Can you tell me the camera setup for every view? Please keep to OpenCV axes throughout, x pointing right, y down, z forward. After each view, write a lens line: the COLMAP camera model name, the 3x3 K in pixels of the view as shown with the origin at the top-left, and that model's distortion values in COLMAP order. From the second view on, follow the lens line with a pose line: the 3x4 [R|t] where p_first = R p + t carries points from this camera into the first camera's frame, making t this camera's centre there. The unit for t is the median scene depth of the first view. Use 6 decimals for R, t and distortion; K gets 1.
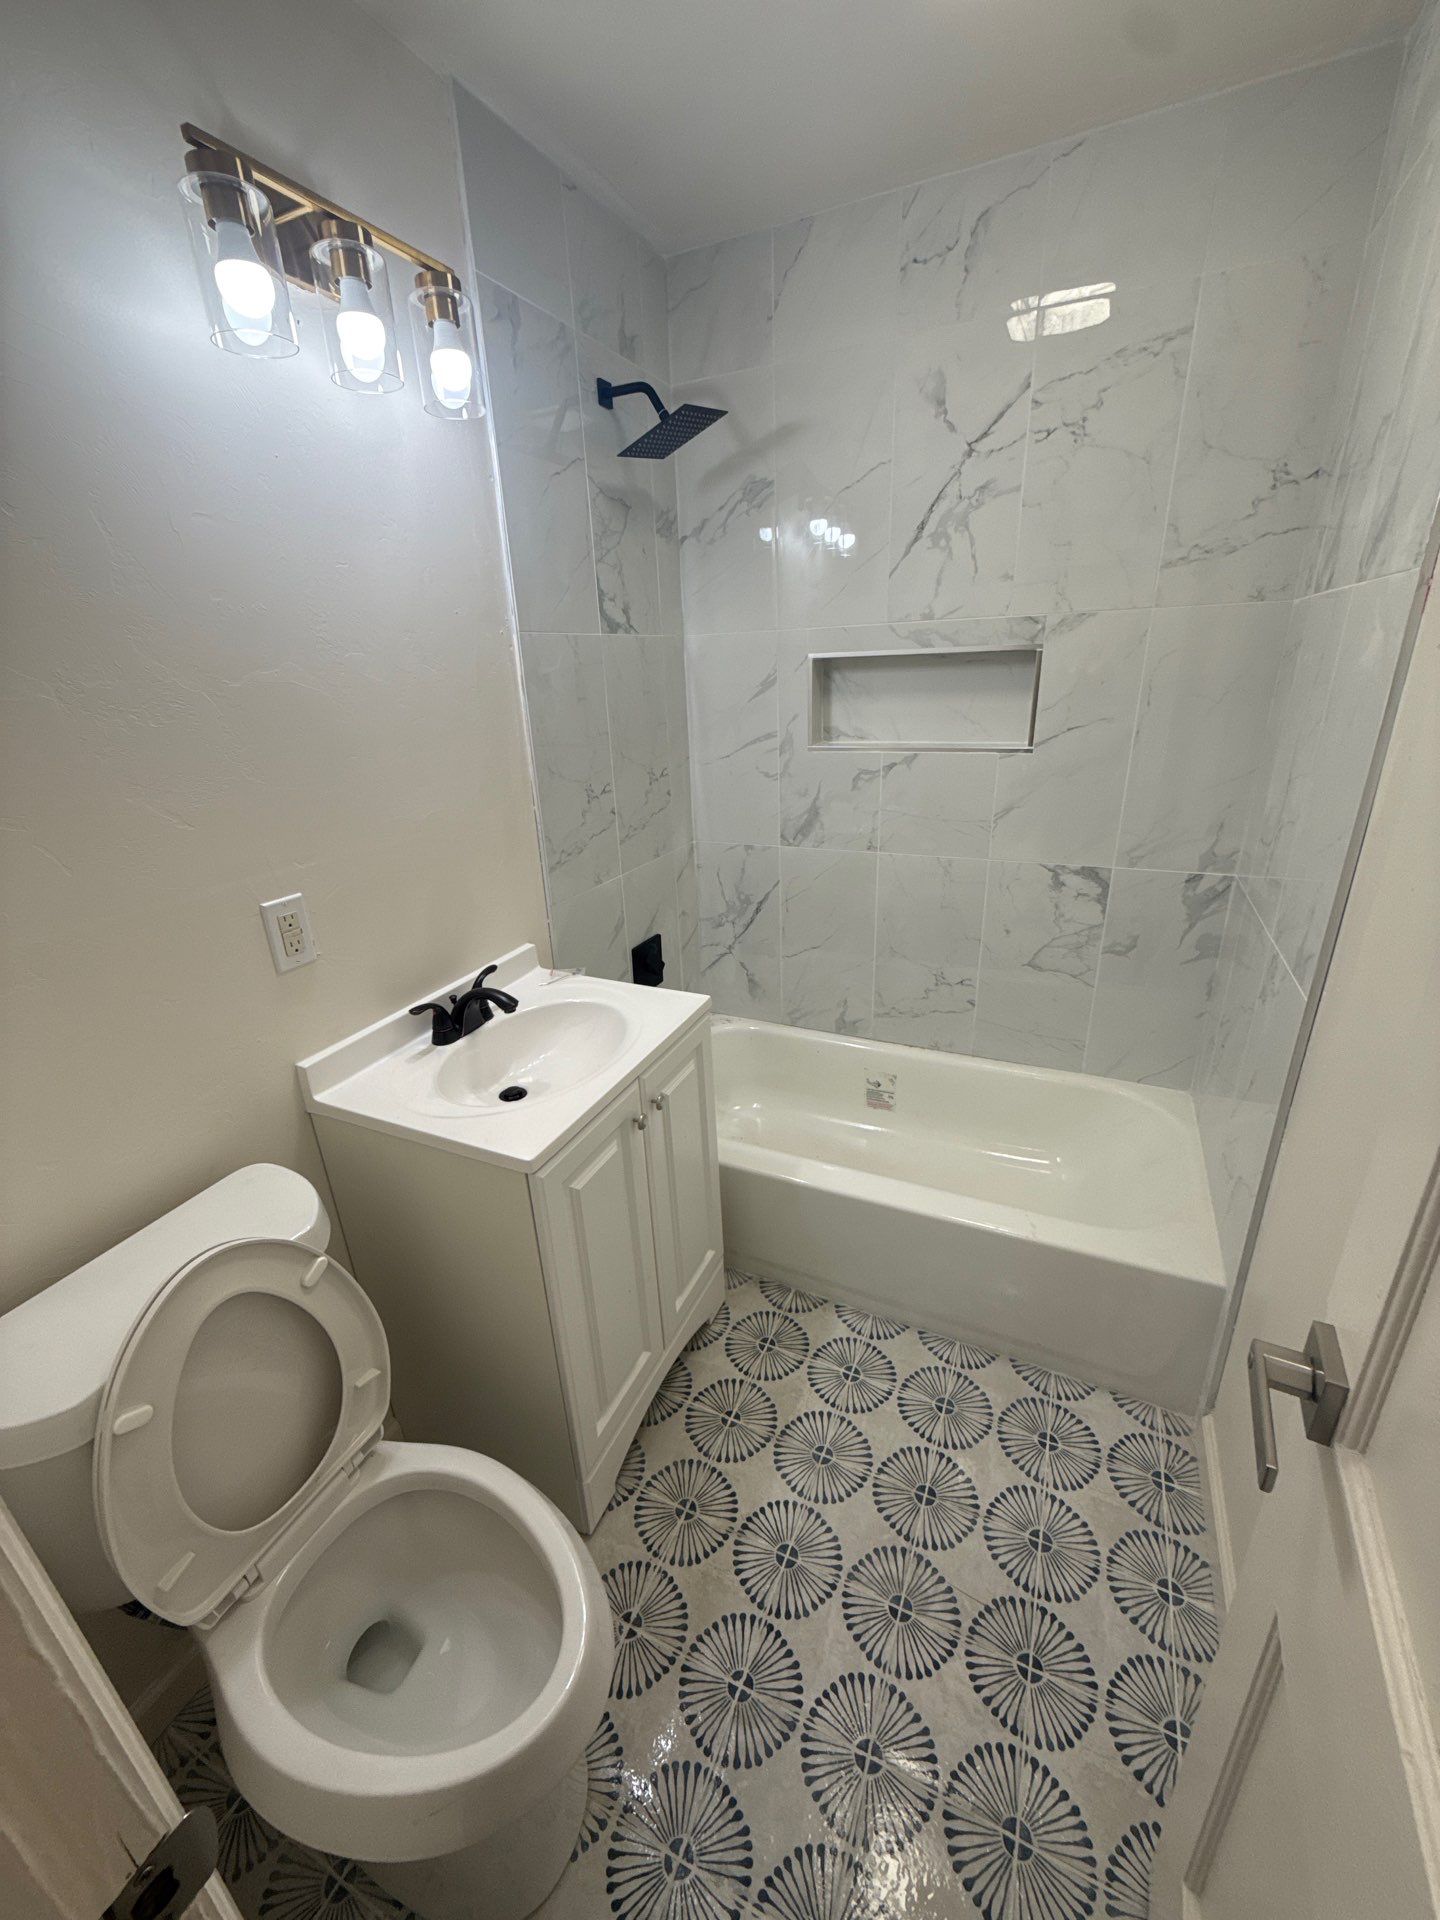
lens RADIAL K [[767.1, 0, 719.9], [0, 767.1, 963.9], [0, 0, 1]] dist [0.000477, -0.000143]
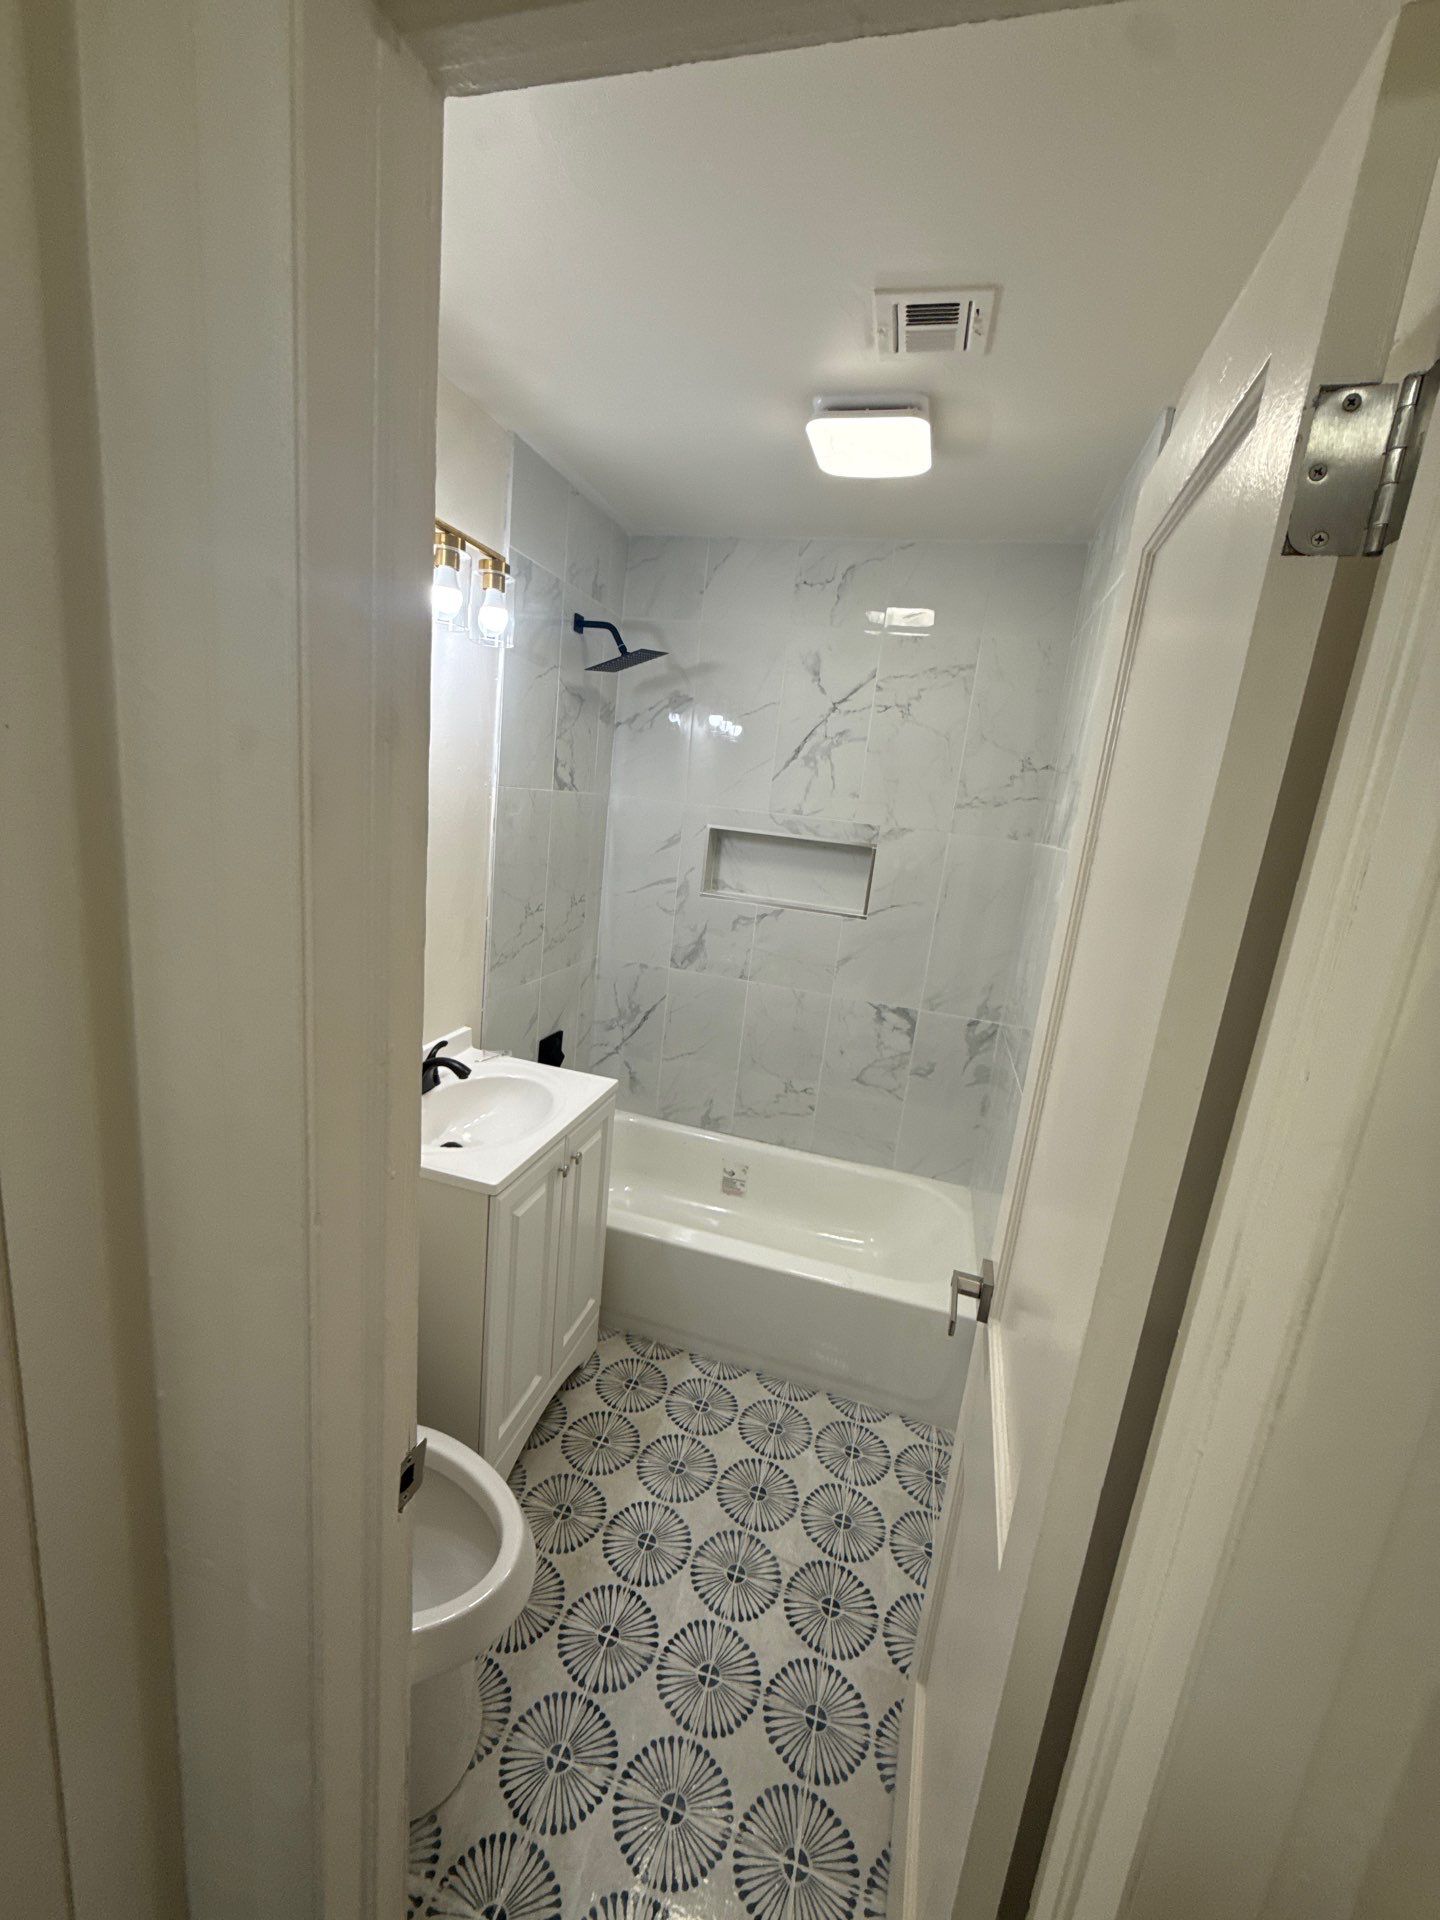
lens RADIAL K [[767.1, 0, 719.9], [0, 767.1, 963.9], [0, 0, 1]] dist [0.000477, -0.000143]
pose [[0.976170, 0.105252, 0.189773, -0.108080], [-0.075261, 0.984429, -0.158854, 0.040887], [-0.203537, 0.140786, 0.968892, -0.287209]]
